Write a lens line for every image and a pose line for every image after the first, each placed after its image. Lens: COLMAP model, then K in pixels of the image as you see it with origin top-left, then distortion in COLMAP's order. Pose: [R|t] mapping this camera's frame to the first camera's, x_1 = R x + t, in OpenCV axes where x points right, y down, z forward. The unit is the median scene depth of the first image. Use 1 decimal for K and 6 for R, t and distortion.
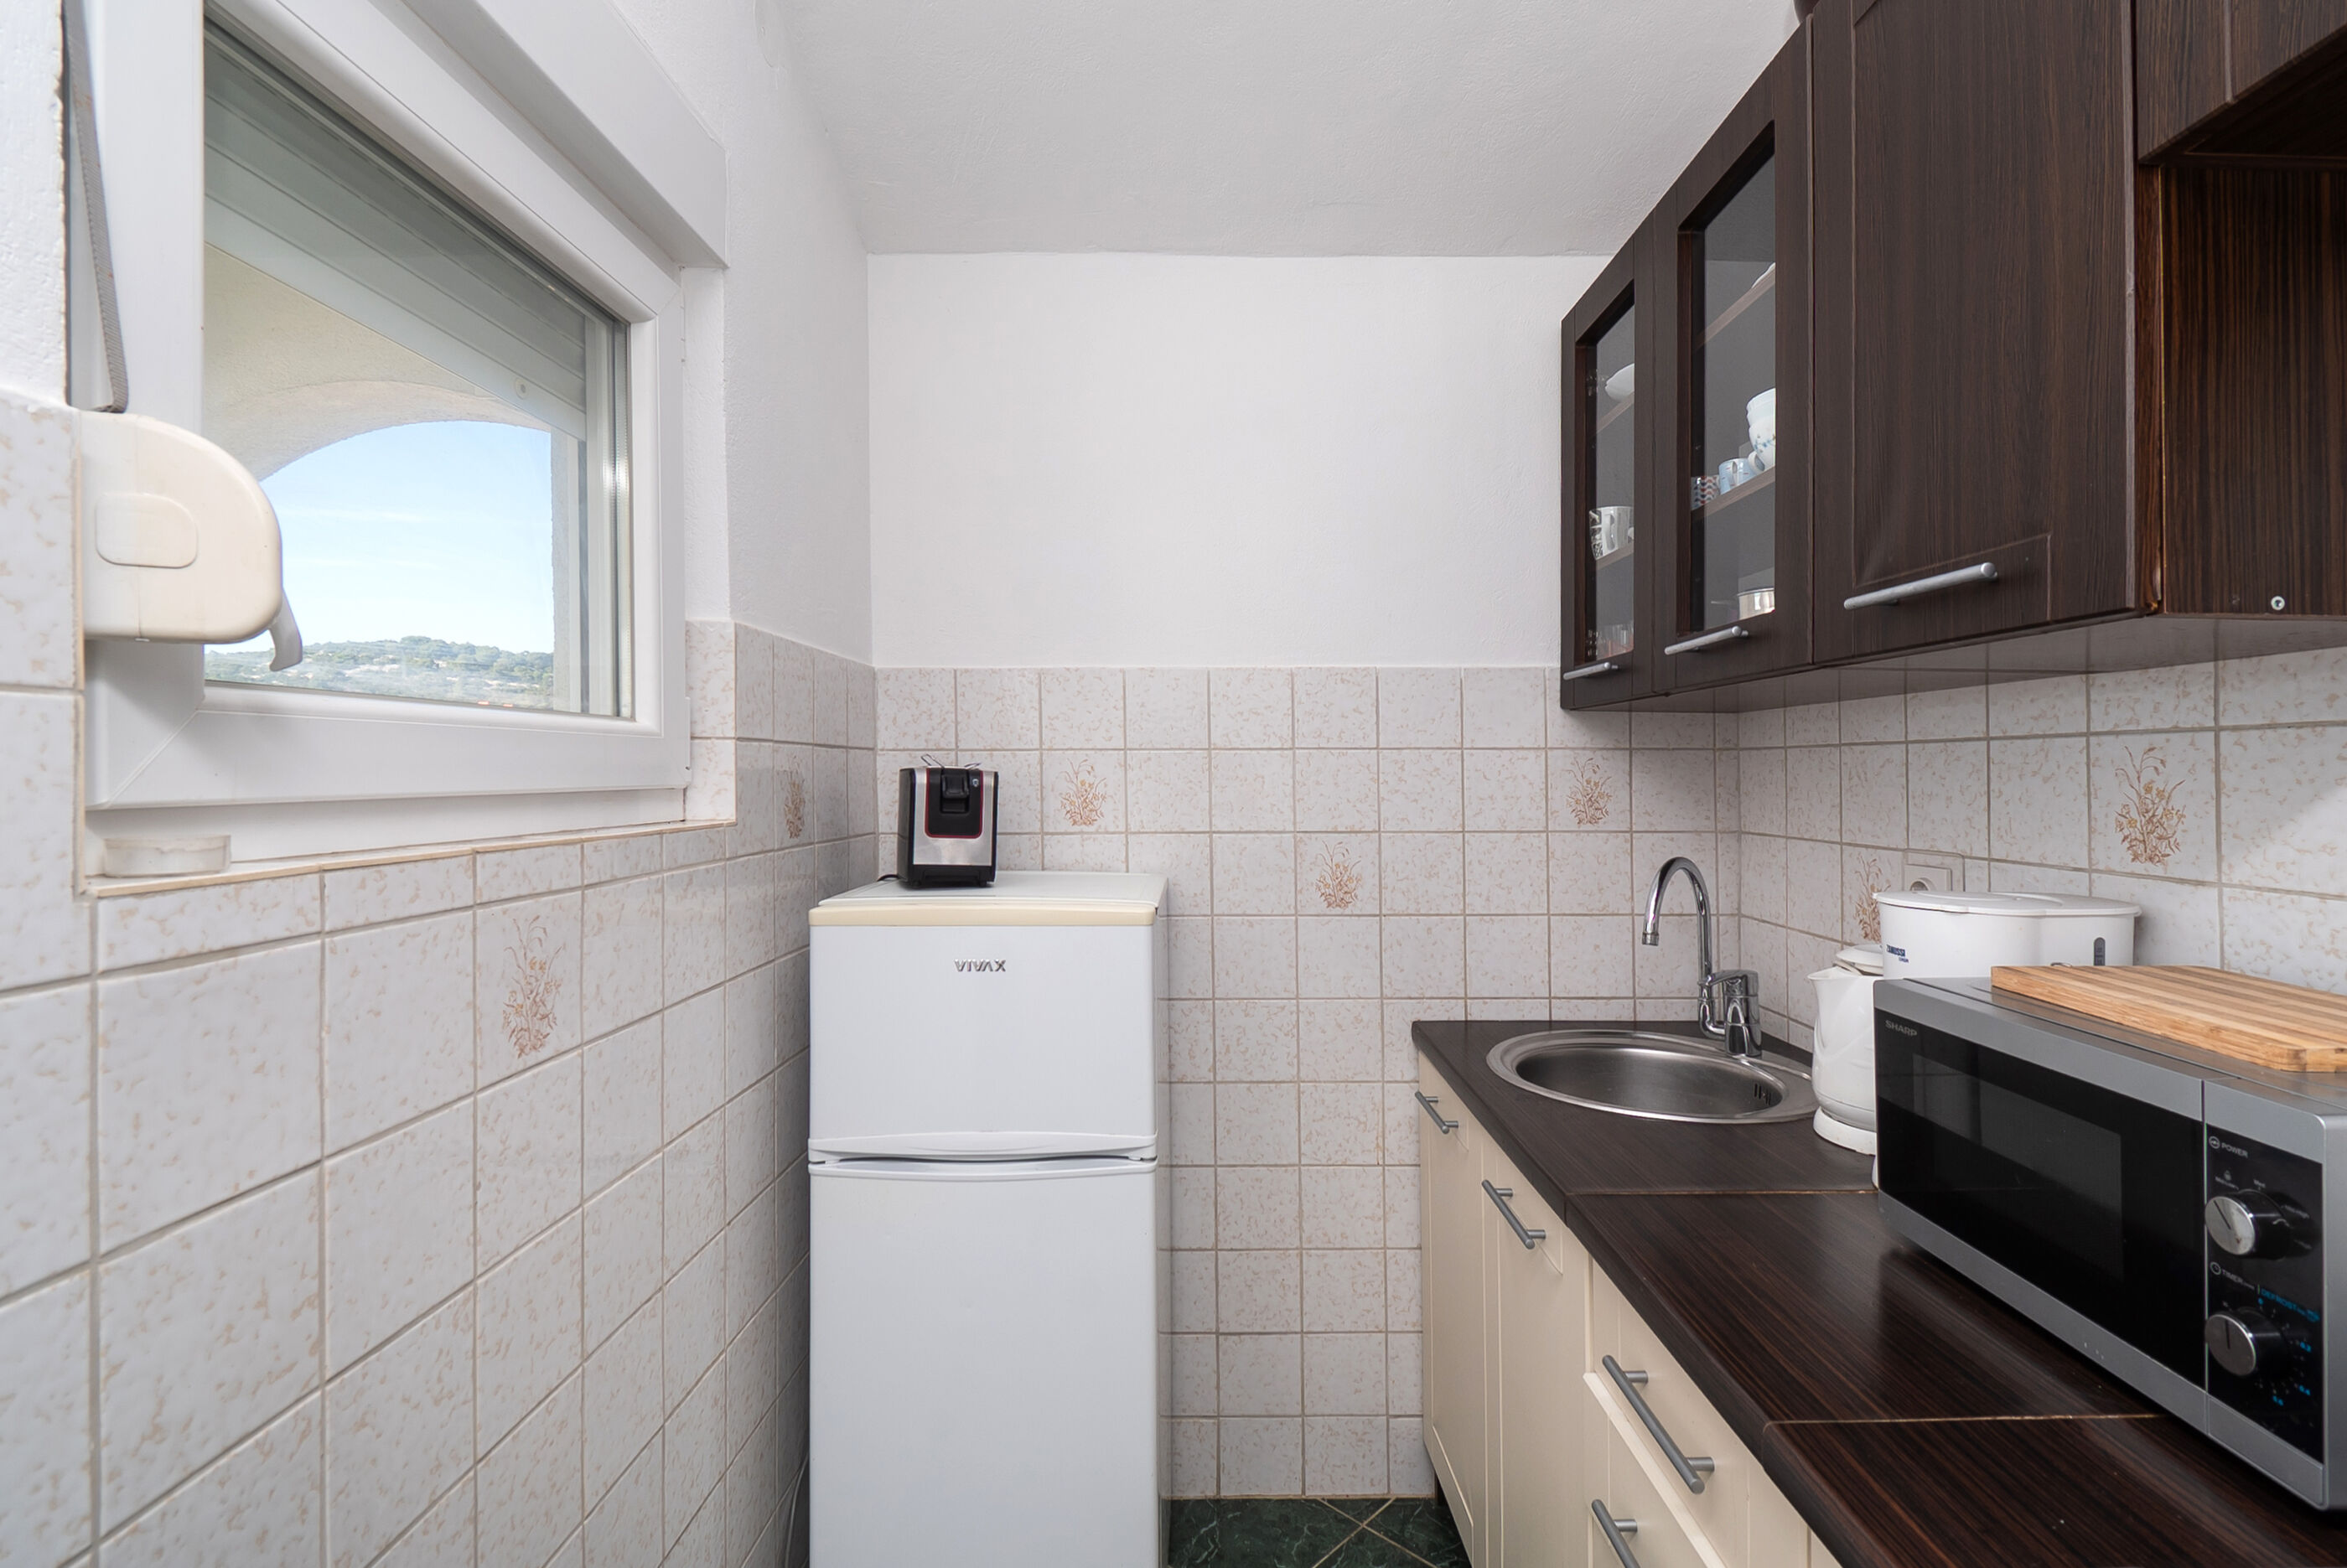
lens RADIAL K [[1079.1, 0, 1183.7], [0, 1079.1, 774.8], [0, 0, 1]] dist [0.012208, -0.010218]
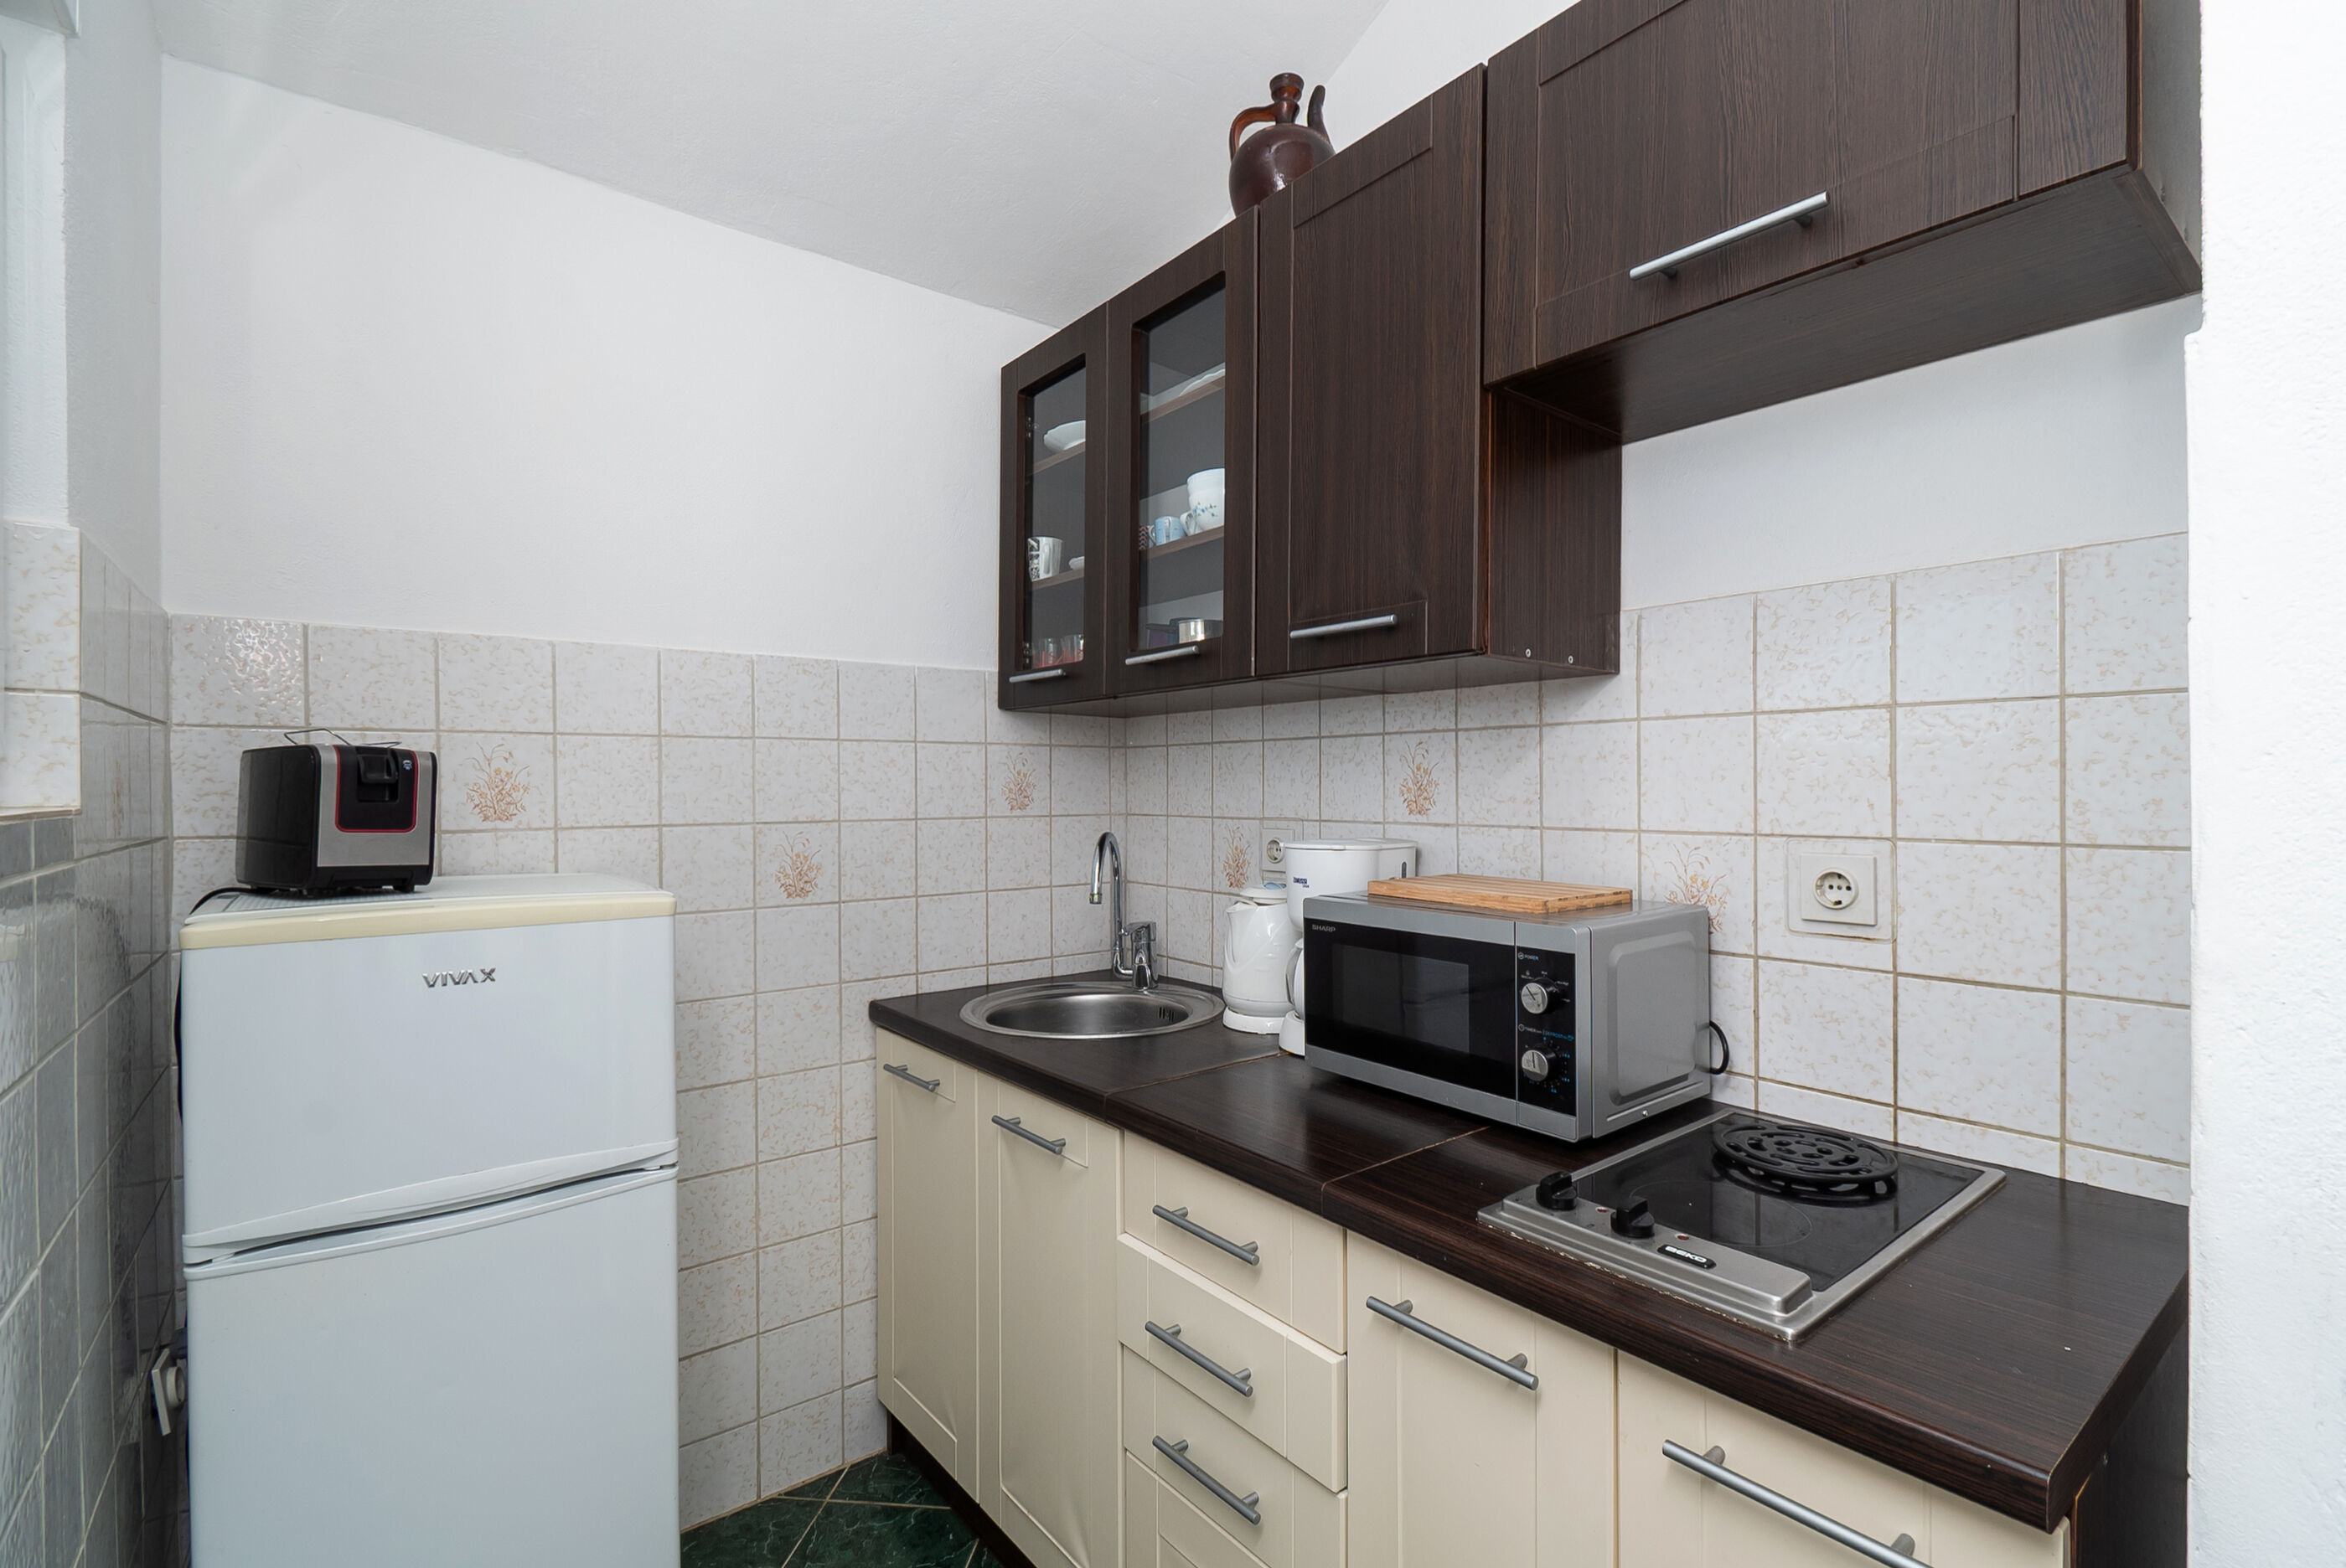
lens RADIAL K [[1082.8, 0, 1190.2], [0, 1082.8, 789.7], [0, 0, 1]] dist [0.014922, -0.018911]
pose [[0.777870, -0.003761, 0.628414, -0.233219], [0.004448, 0.999990, 0.000479, 0.027019], [-0.628409, 0.002423, 0.777879, -0.014471]]
